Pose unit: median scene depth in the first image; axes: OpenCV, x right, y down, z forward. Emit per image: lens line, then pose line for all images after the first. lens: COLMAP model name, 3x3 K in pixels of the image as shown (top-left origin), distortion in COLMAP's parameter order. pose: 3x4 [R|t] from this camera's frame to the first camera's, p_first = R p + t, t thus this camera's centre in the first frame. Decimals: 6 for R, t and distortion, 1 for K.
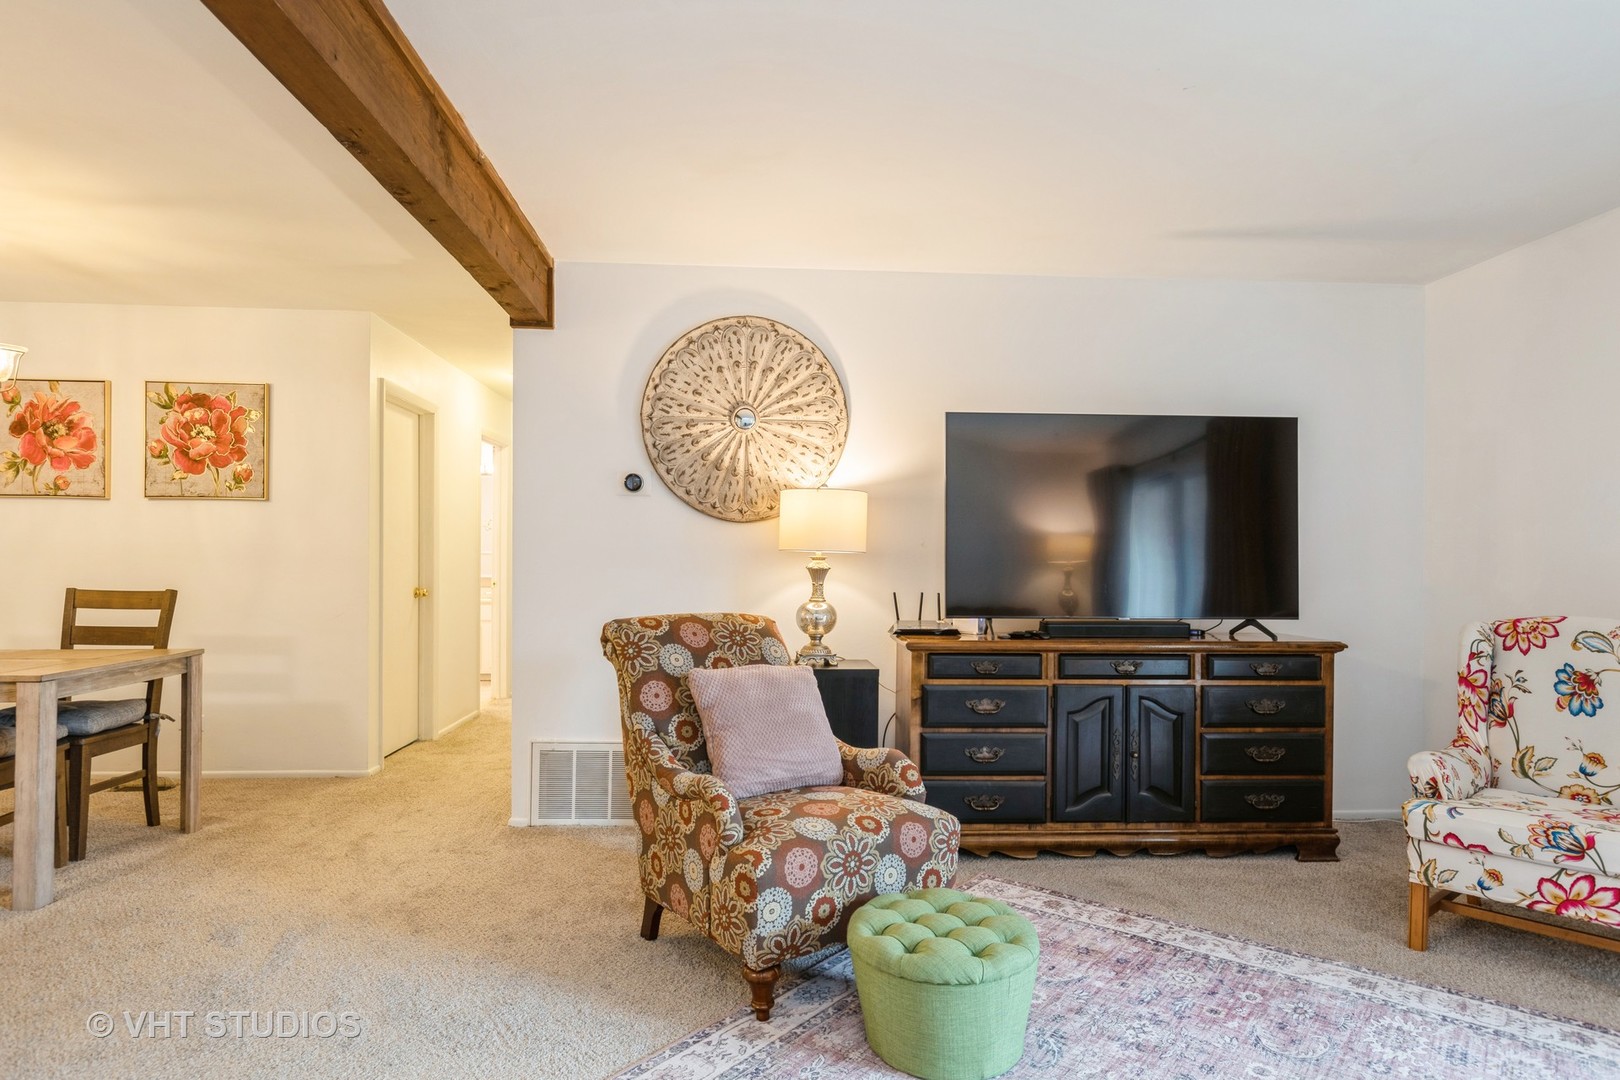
lens RADIAL K [[924.1, 0, 814.8], [0, 924.1, 554.5], [0, 0, 1]] dist [0.004177, -0.003017]
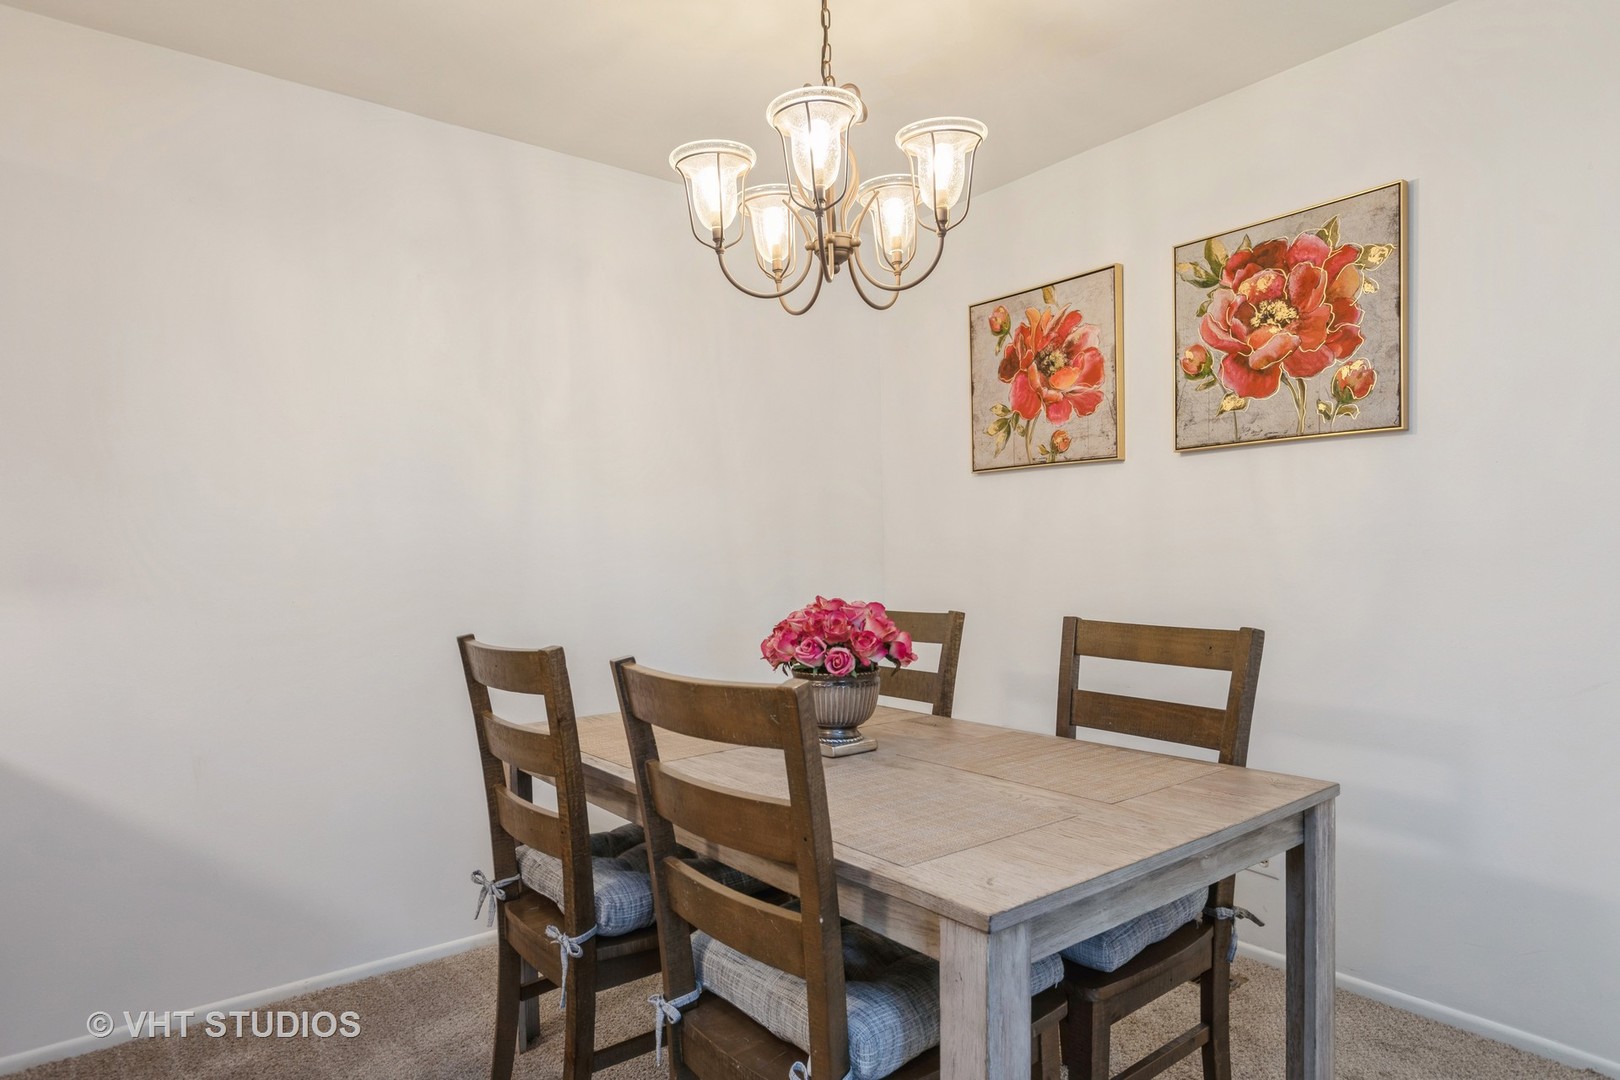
lens RADIAL K [[928.7, 0, 807.4], [0, 928.7, 587.1], [0, 0, 1]] dist [-0.004430, 0.000244]
pose [[0.569859, 0.012145, -0.821652, -0.381158], [0.023227, 0.999253, 0.030879, -0.000574], [0.821414, -0.036681, 0.569152, 0.482640]]
